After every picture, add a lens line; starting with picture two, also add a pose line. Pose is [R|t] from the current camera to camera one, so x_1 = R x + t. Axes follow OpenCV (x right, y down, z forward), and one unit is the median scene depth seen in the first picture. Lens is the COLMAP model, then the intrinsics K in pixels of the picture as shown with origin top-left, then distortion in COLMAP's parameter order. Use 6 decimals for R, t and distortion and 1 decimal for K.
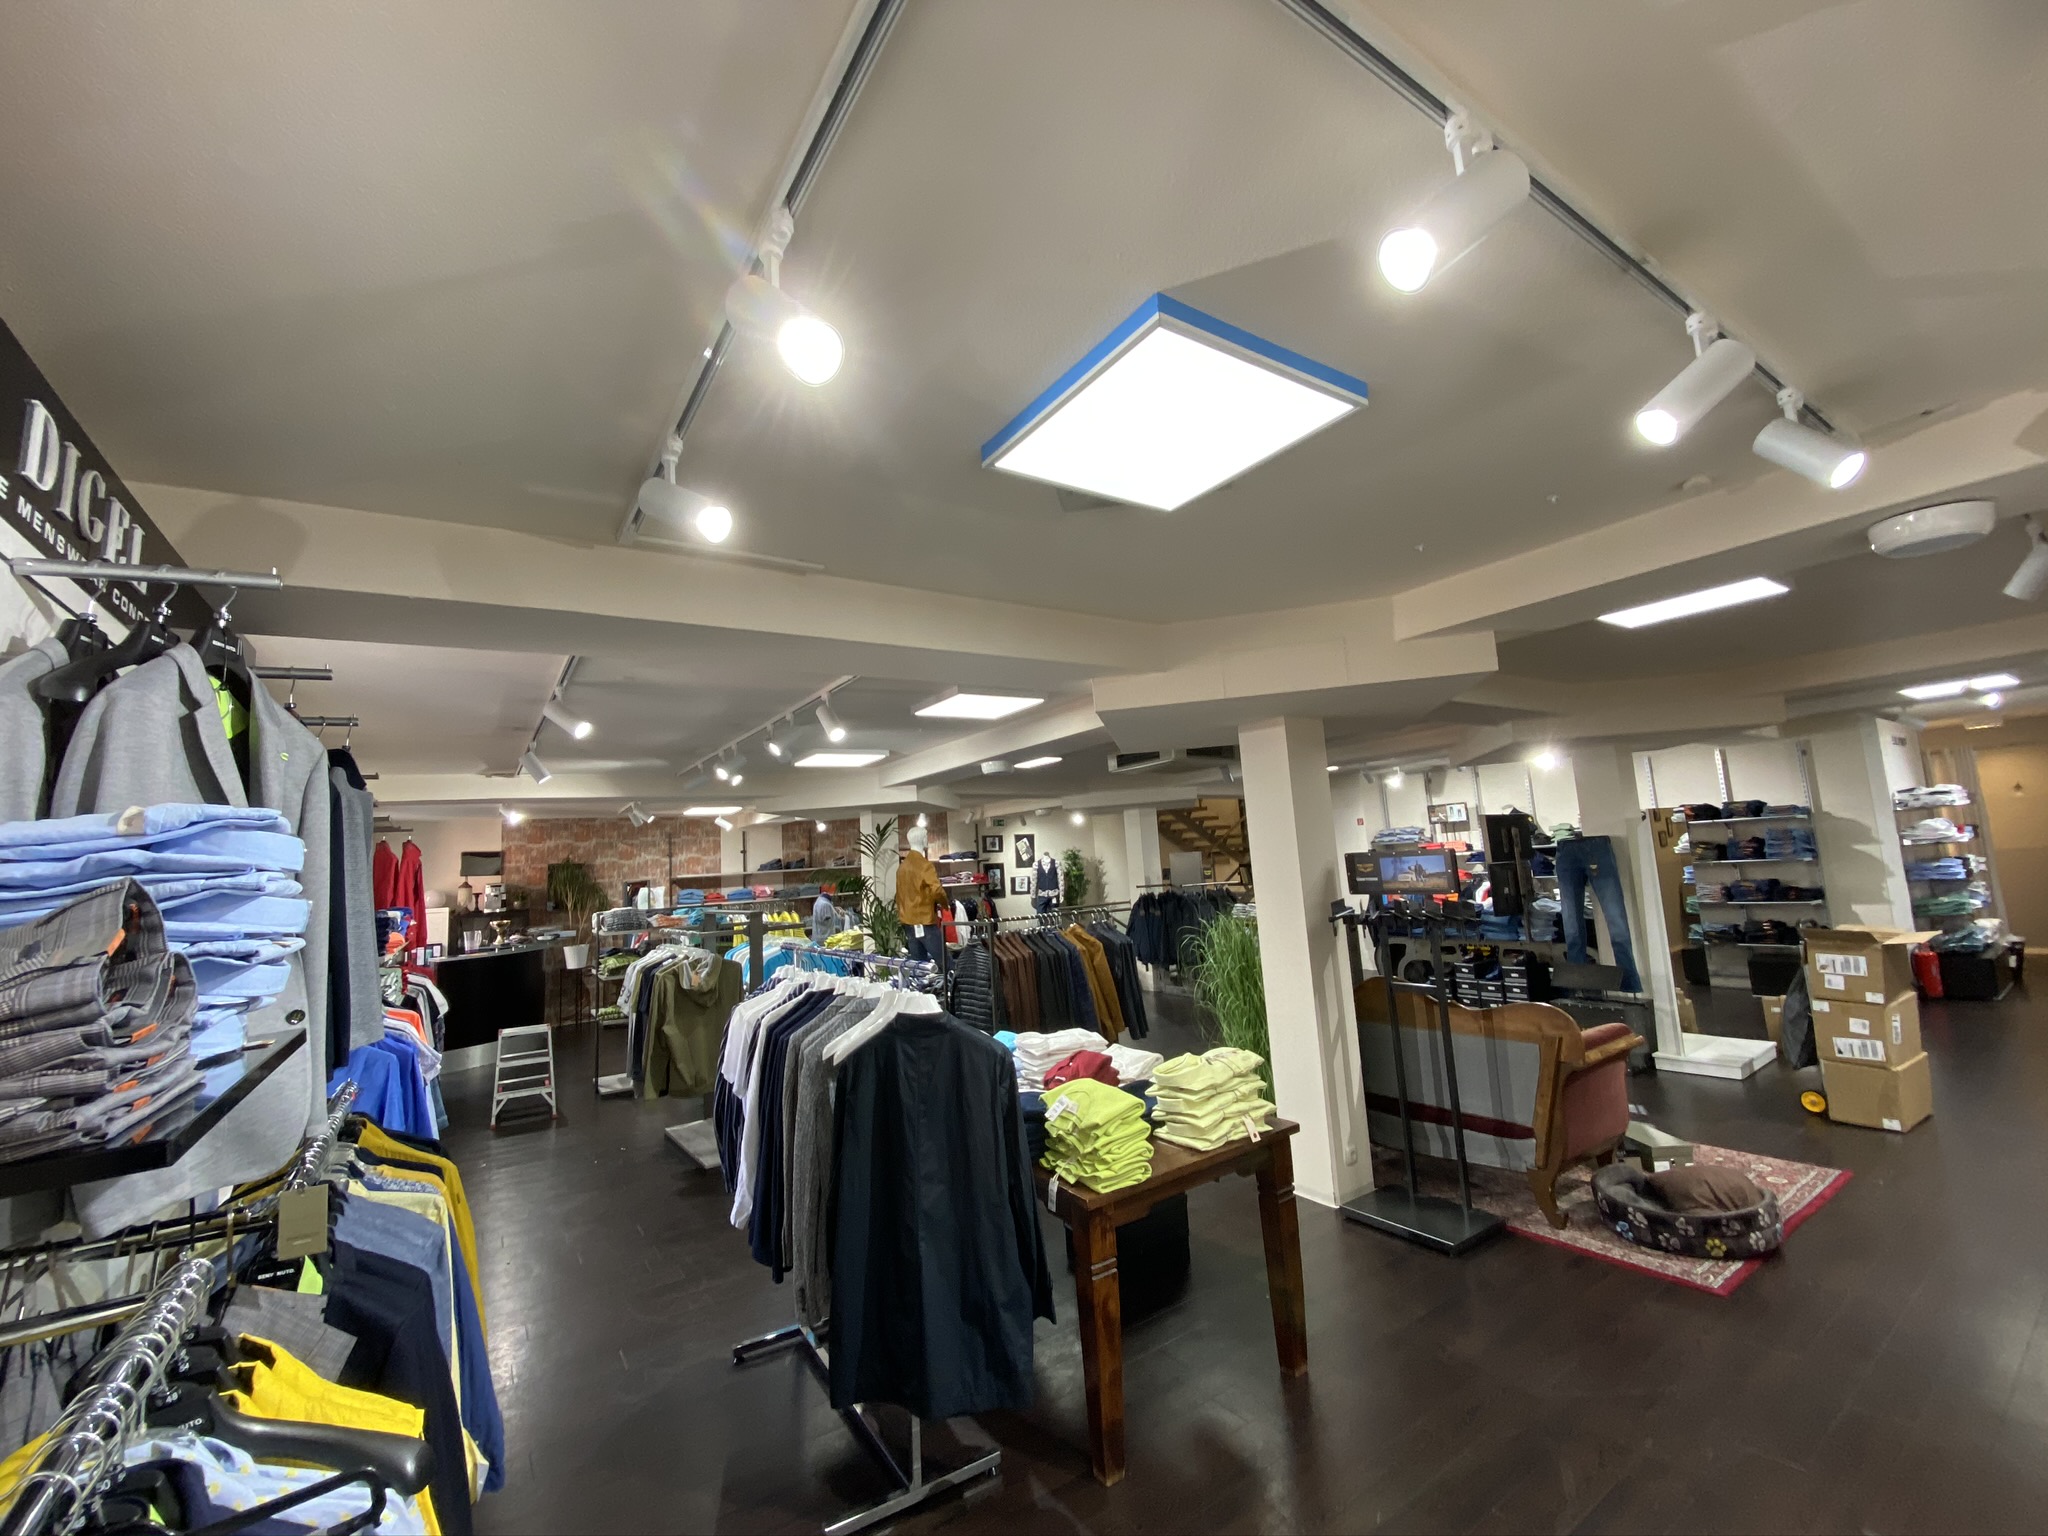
lens RADIAL K [[839.6, 0, 1022.4], [0, 839.6, 763.5], [0, 0, 1]] dist [0.001623, -0.000107]
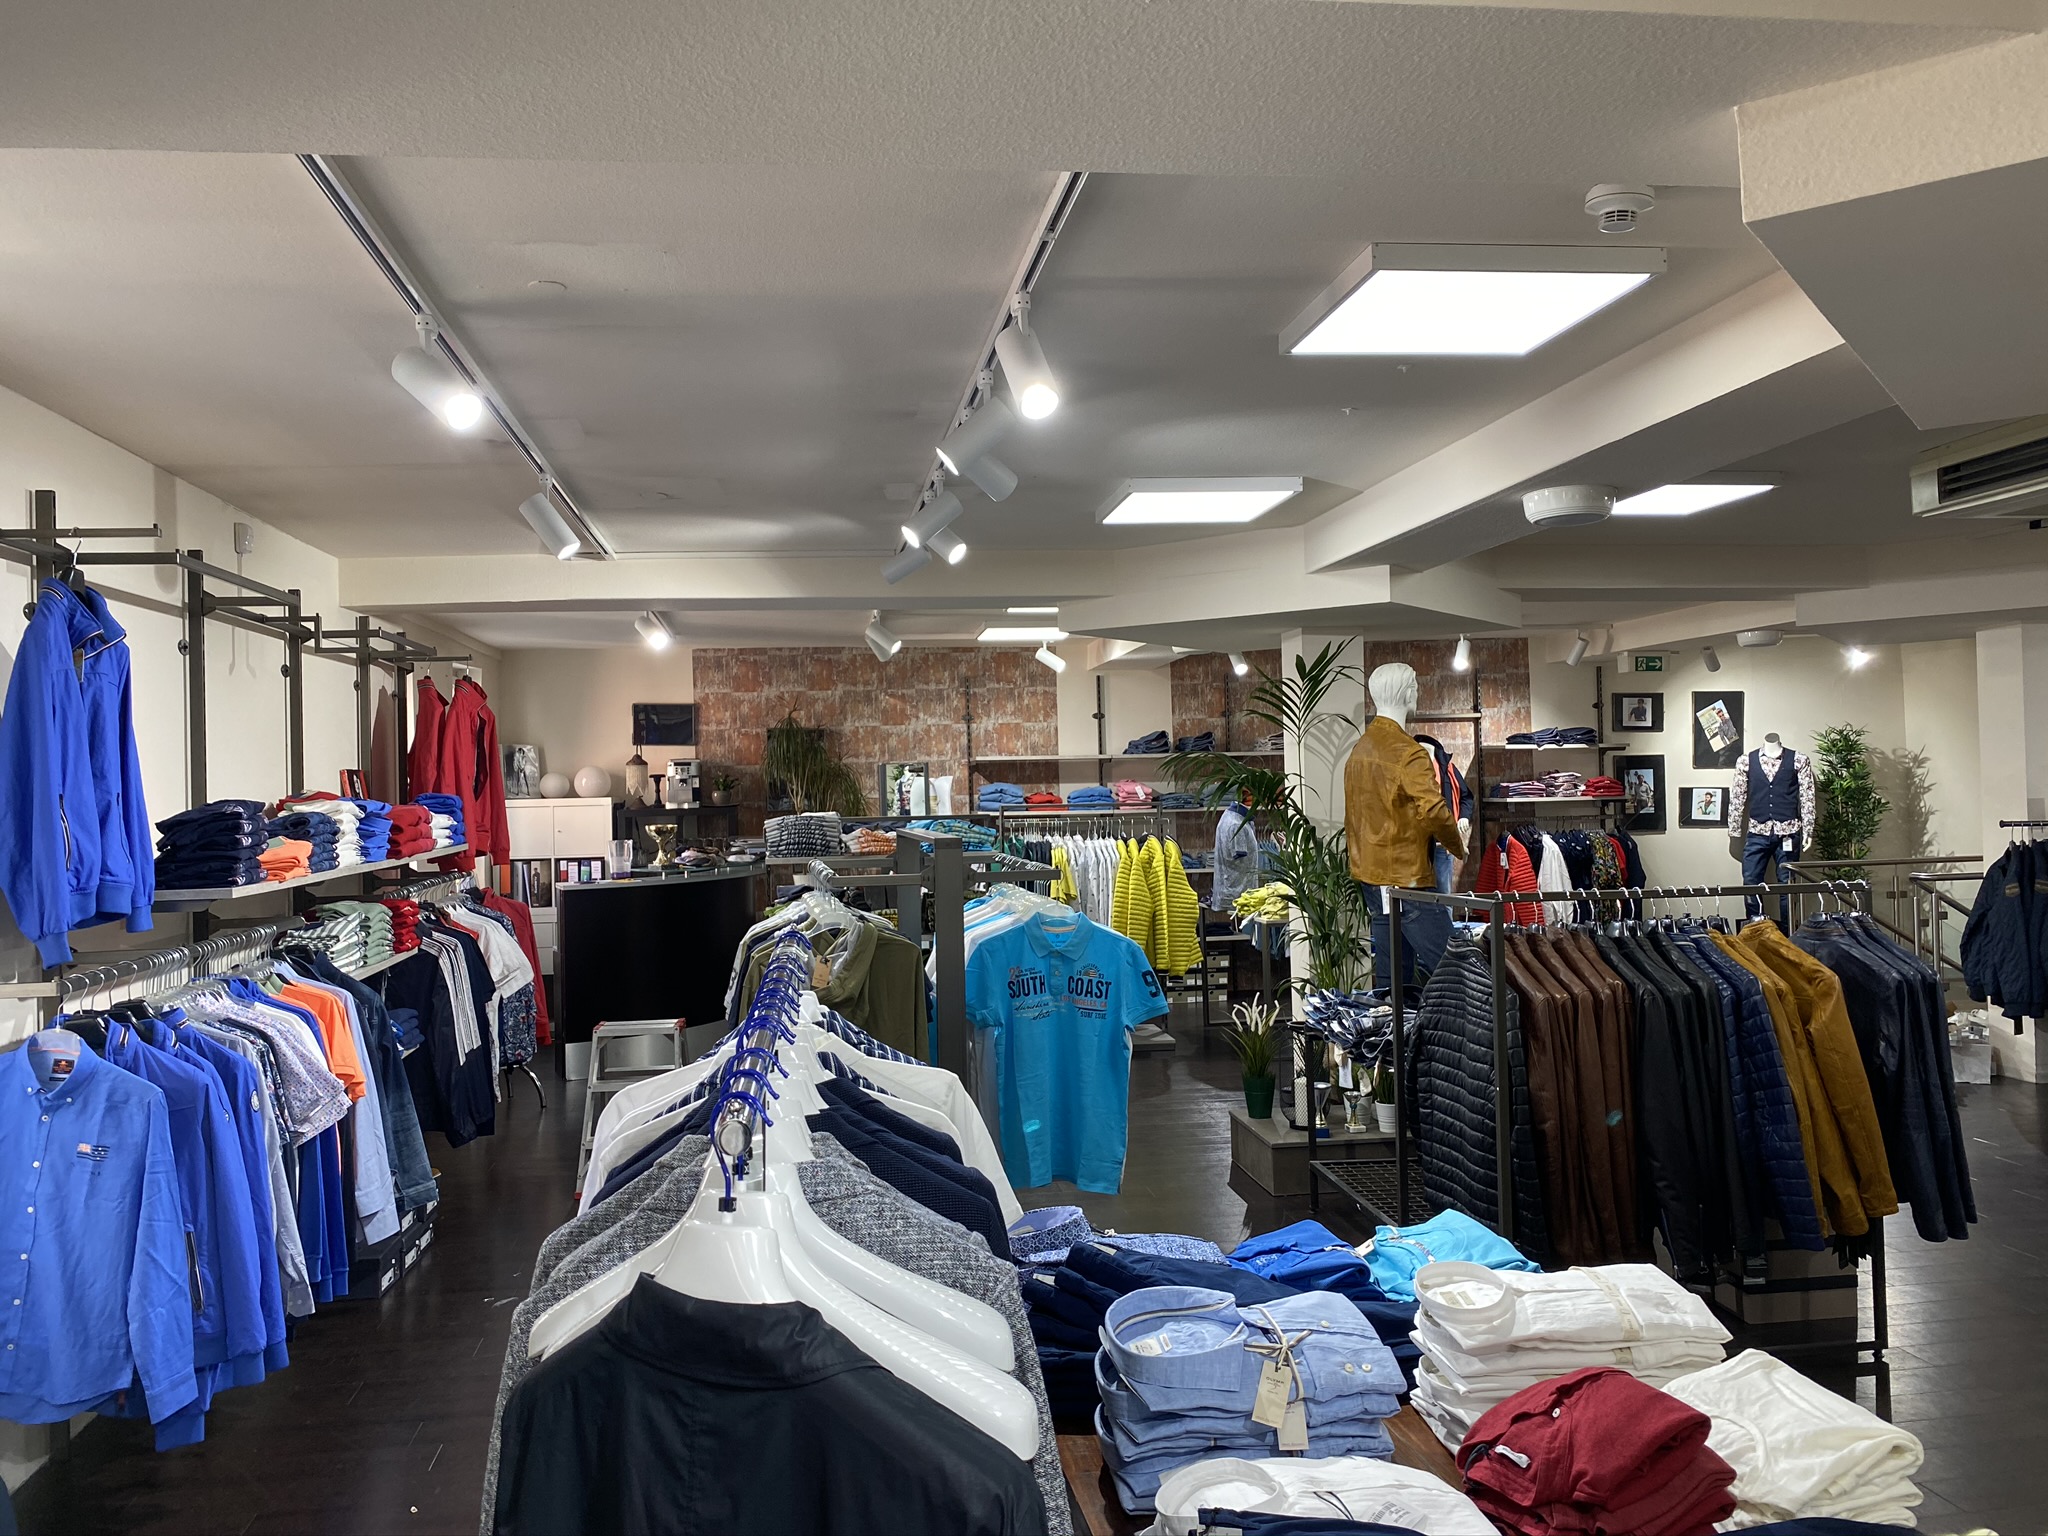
lens RADIAL K [[1534.6, 0, 1017.2], [0, 1534.6, 771.5], [0, 0, 1]] dist [-0.002687, -0.007908]
pose [[0.895029, 0.038972, -0.444302, 0.040536], [0.020756, 0.991456, 0.128776, 0.018727], [0.445524, -0.124480, 0.886574, 0.154260]]
